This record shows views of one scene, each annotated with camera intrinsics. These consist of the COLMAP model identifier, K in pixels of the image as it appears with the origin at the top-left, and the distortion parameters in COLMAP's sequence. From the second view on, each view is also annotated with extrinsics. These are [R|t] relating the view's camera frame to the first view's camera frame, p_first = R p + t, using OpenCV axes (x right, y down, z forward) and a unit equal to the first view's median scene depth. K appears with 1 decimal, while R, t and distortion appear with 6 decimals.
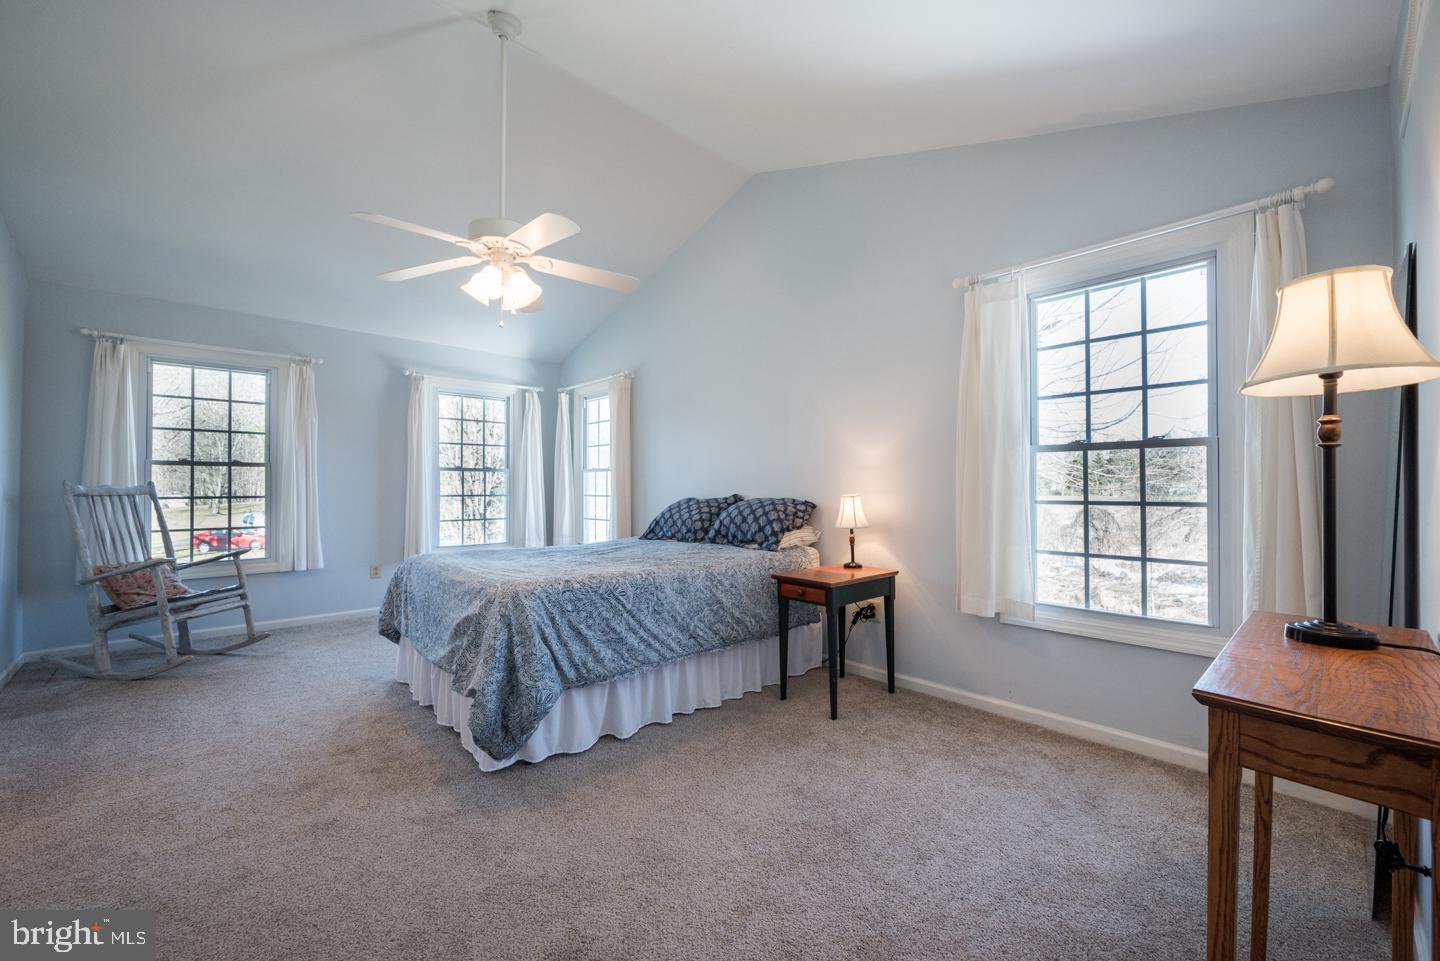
lens RADIAL K [[568.6, 0, 725.1], [0, 568.6, 479.9], [0, 0, 1]] dist [-0.000974, 0.000106]
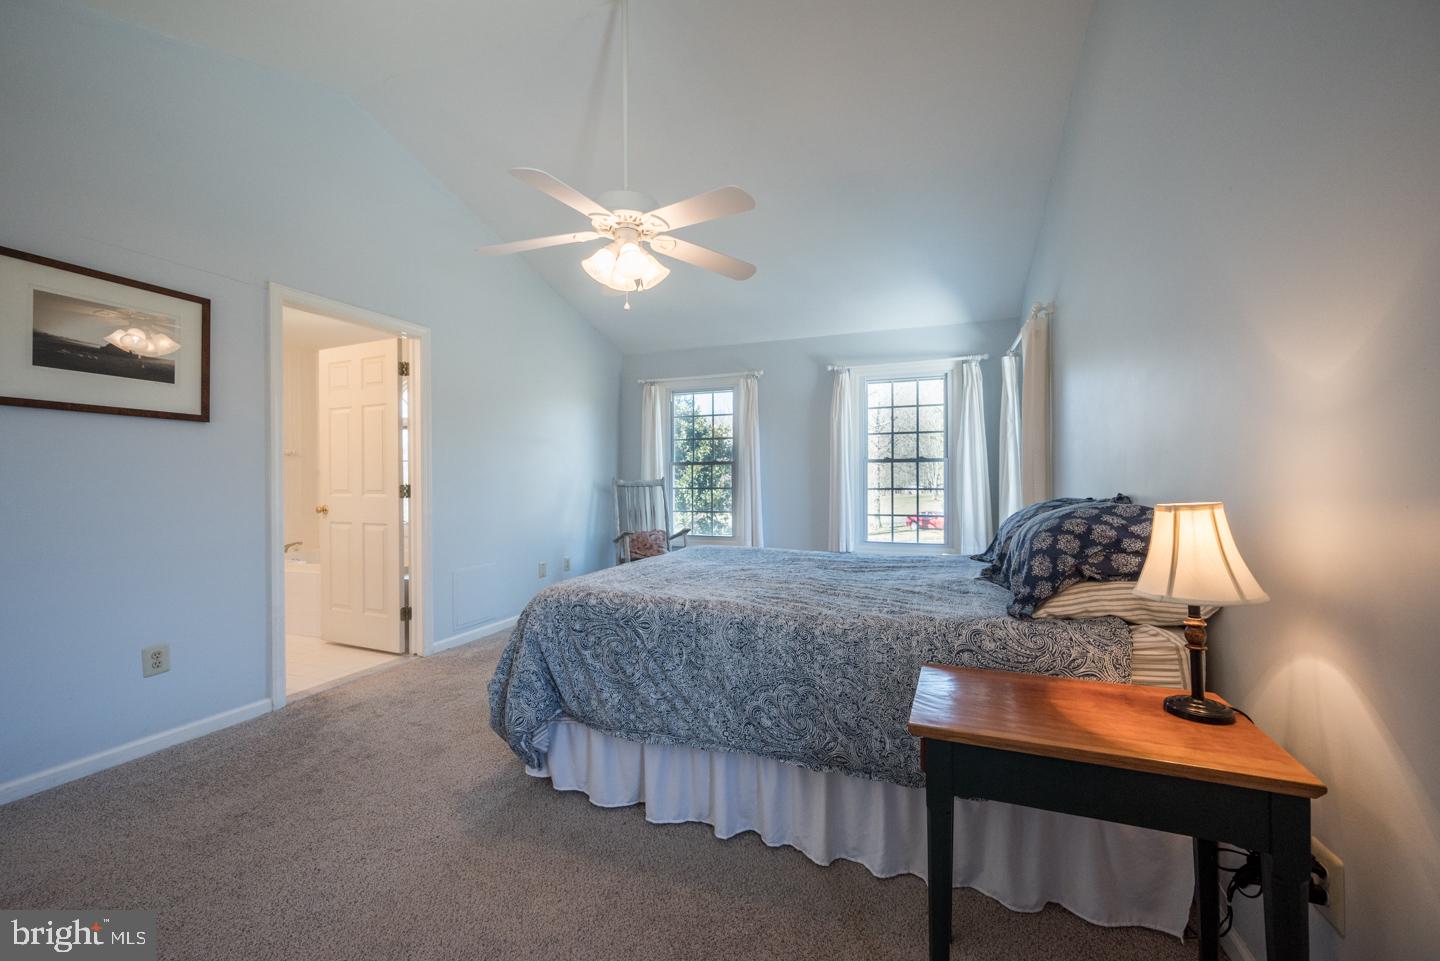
lens RADIAL K [[562.3, 0, 718.1], [0, 562.3, 471.8], [0, 0, 1]] dist [0.000012, -0.000640]
pose [[0.438240, -0.014042, -0.898748, 0.389318], [0.015621, 0.999846, -0.008004, 0.004413], [0.898722, -0.010531, 0.438391, 0.564596]]
